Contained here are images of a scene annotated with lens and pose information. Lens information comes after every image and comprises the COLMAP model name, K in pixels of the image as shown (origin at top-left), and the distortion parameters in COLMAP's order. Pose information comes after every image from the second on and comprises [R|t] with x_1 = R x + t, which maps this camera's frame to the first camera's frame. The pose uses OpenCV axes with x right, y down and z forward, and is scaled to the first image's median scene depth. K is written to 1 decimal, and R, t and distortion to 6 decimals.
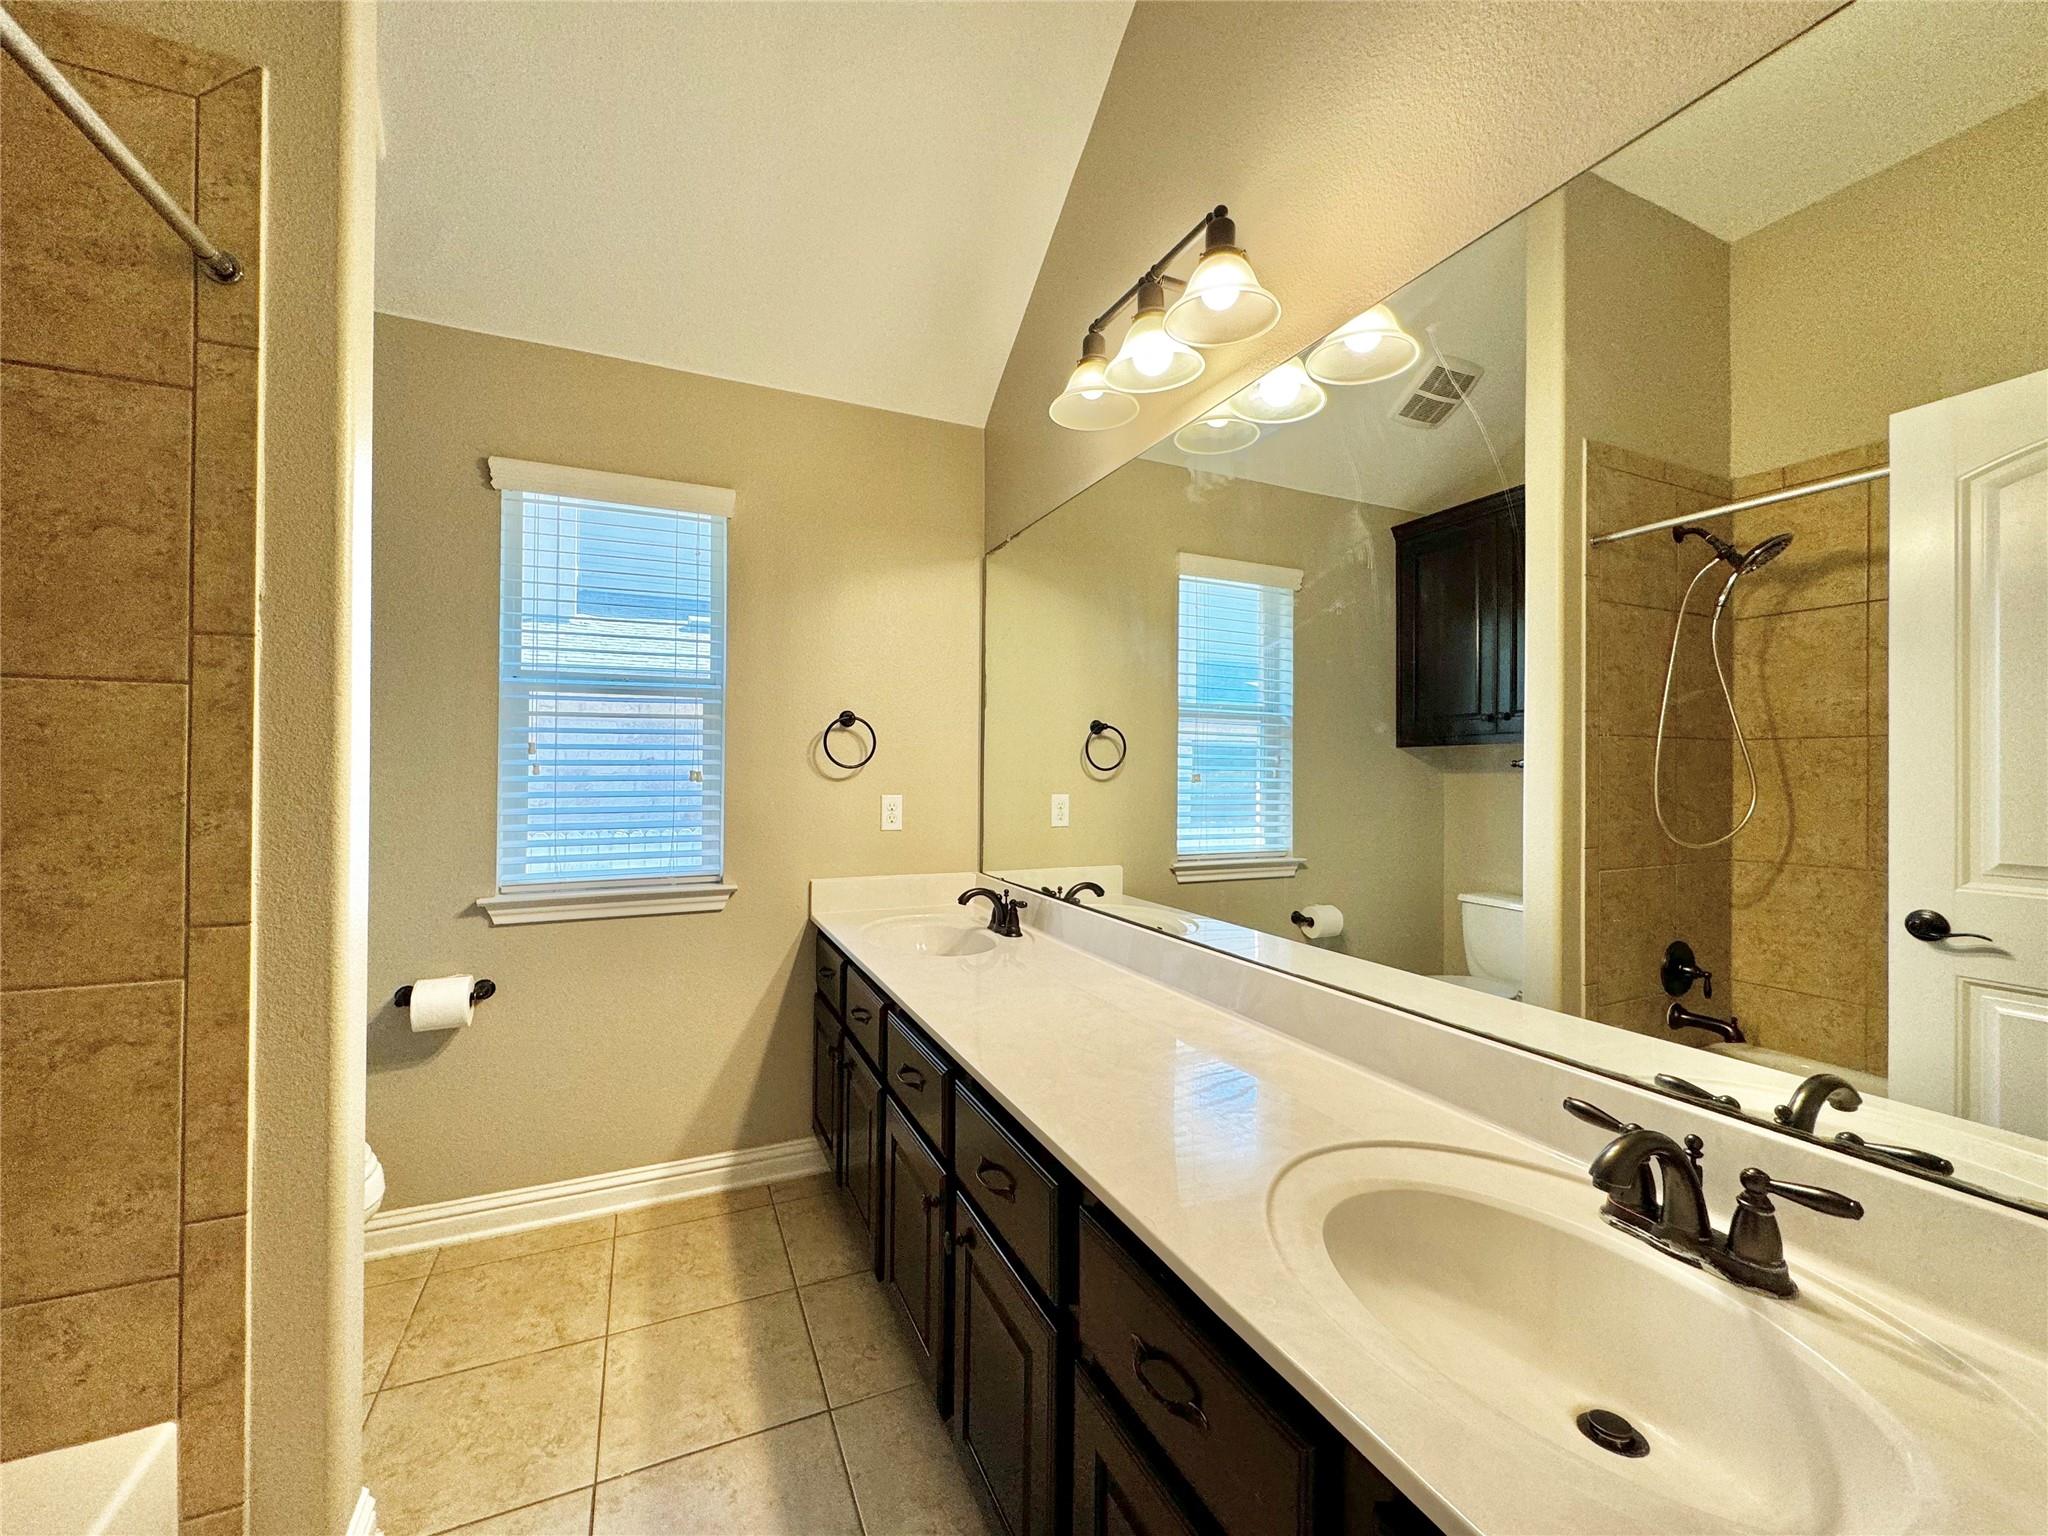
lens RADIAL K [[820.2, 0, 1029.9], [0, 820.2, 765.0], [0, 0, 1]] dist [-0.001138, -0.000012]
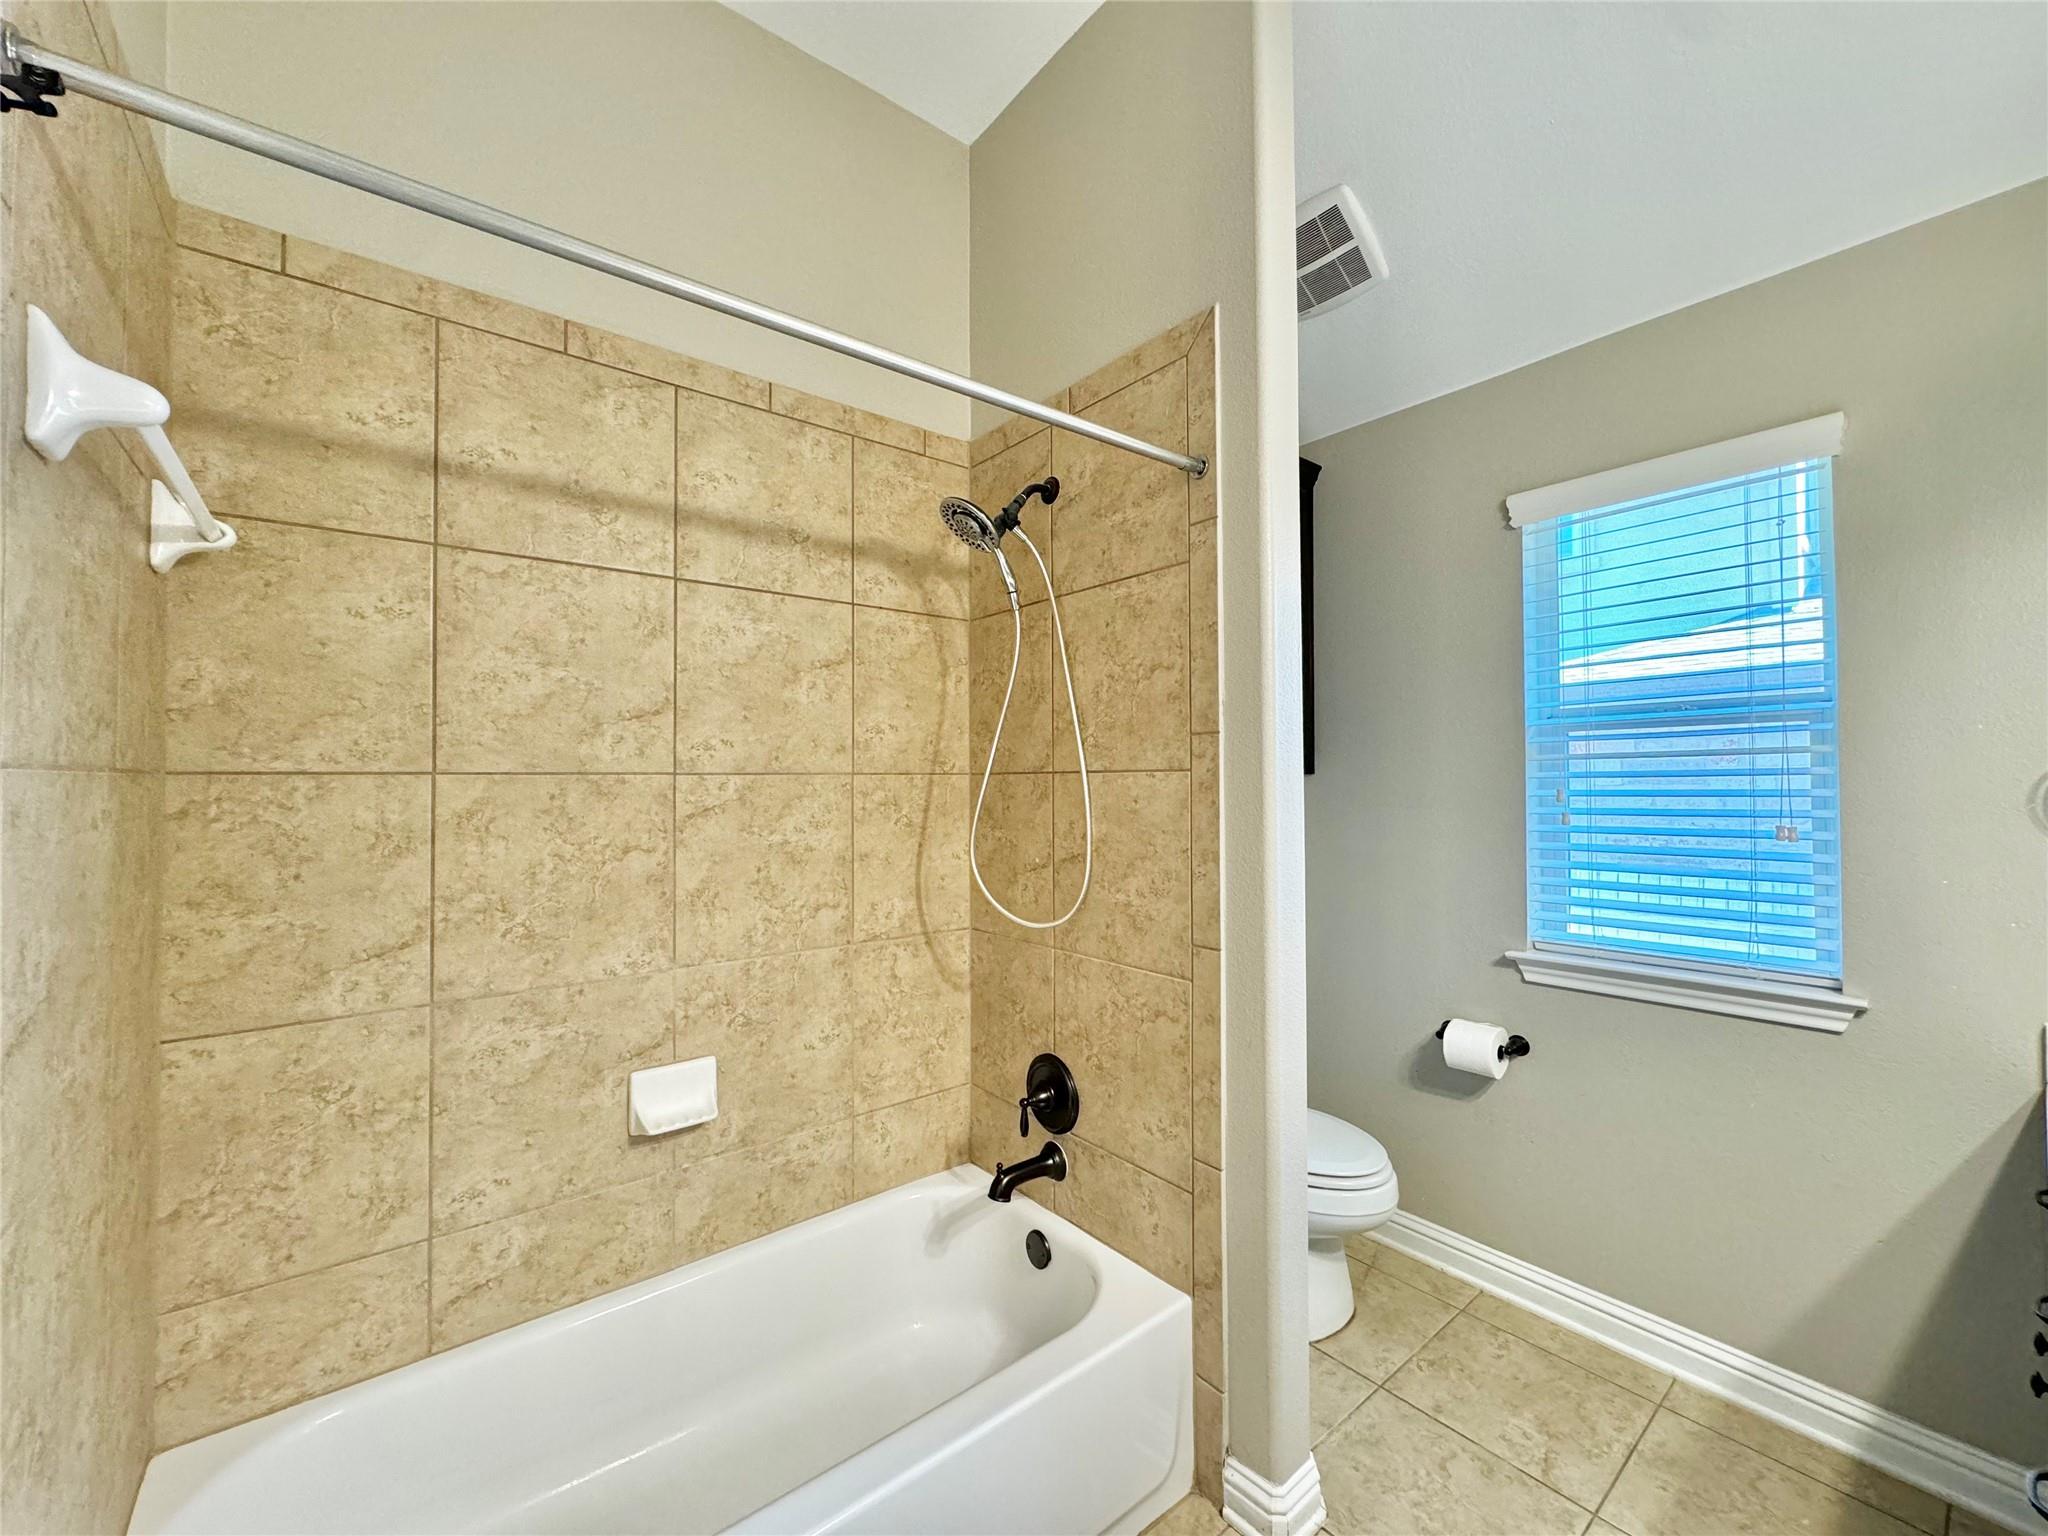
lens RADIAL K [[820.2, 0, 1029.9], [0, 820.2, 765.0], [0, 0, 1]] dist [-0.001138, -0.000012]
pose [[0.234494, -0.026569, -0.971754, 0.147671], [0.013763, 0.999617, -0.024010, -0.042492], [0.972020, -0.007744, 0.234770, 0.215449]]
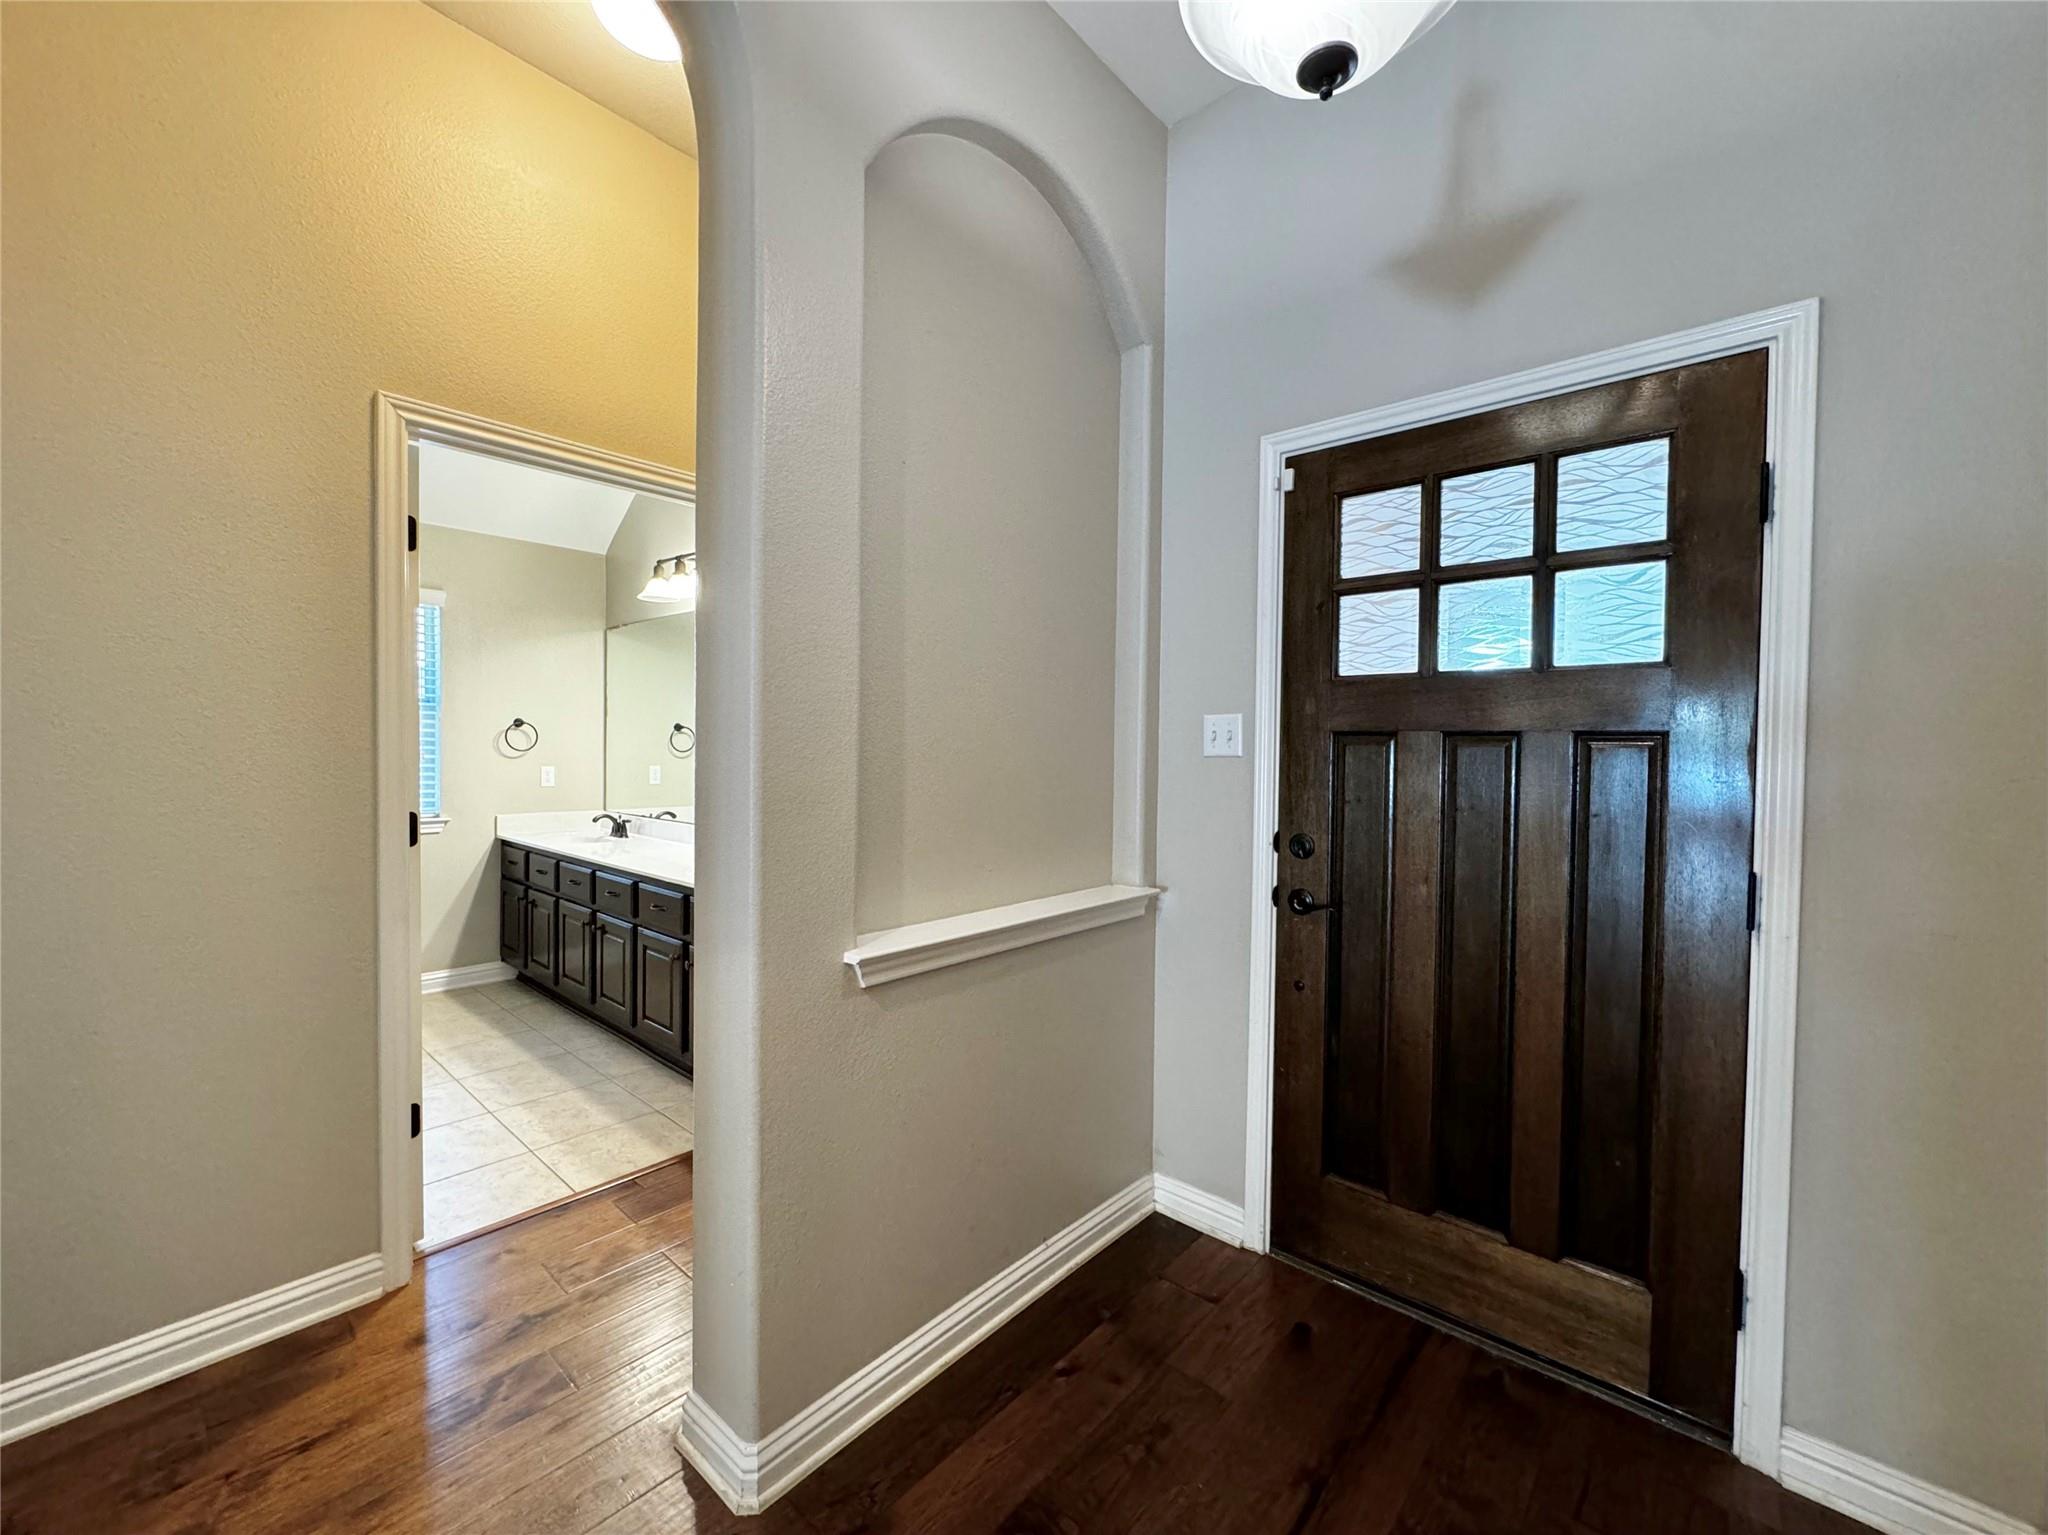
lens RADIAL K [[816.6, 0, 1022.6], [0, 816.6, 766.1], [0, 0, 1]] dist [-0.003695, 0.000015]
pose [[0.914310, -0.004500, 0.404990, 0.065891], [-0.010607, 0.999329, 0.035051, -0.043469], [-0.404876, -0.036343, 0.913649, -1.228224]]
